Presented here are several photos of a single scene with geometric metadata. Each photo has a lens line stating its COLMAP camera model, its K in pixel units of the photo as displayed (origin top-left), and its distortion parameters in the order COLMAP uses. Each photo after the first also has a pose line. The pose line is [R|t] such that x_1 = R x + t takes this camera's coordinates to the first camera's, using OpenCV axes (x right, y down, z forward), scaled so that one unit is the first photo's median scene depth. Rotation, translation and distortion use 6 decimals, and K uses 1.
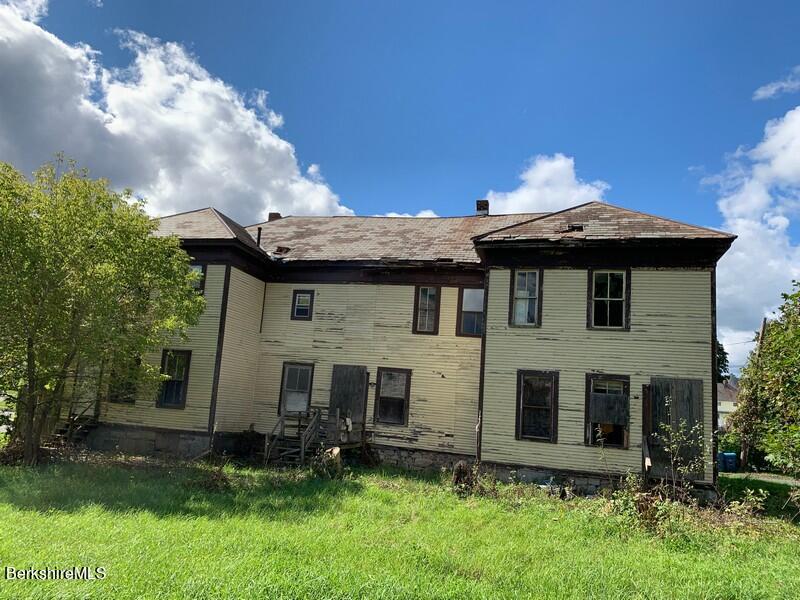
lens RADIAL K [[615.5, 0, 400.0], [0, 615.5, 300.0], [0, 0, 1]] dist [0.056579, -0.062534]
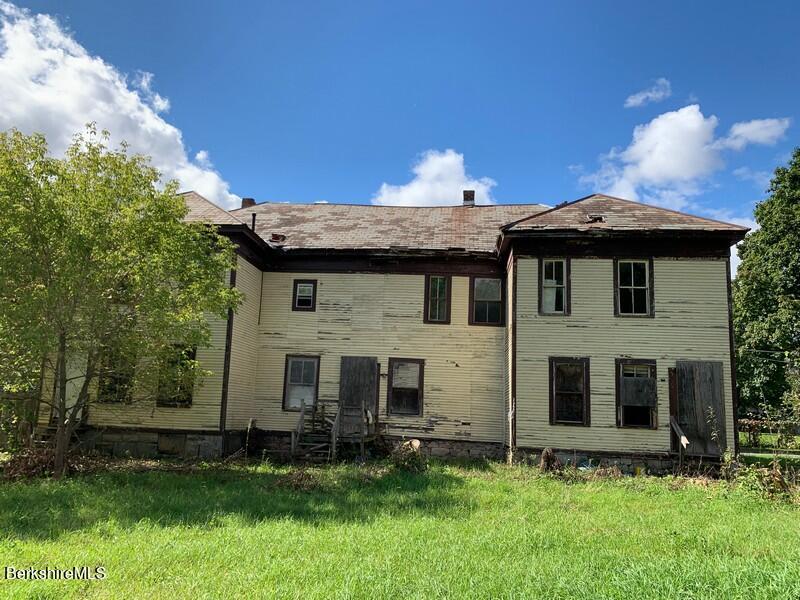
lens RADIAL K [[603.6, 0, 400.0], [0, 603.6, 300.0], [0, 0, 1]] dist [0.014026, 0.004613]
pose [[0.984447, -0.008505, 0.175476, -0.189713], [0.005391, 0.999820, 0.018212, -0.000732], [-0.175599, -0.016983, 0.984315, 0.049636]]
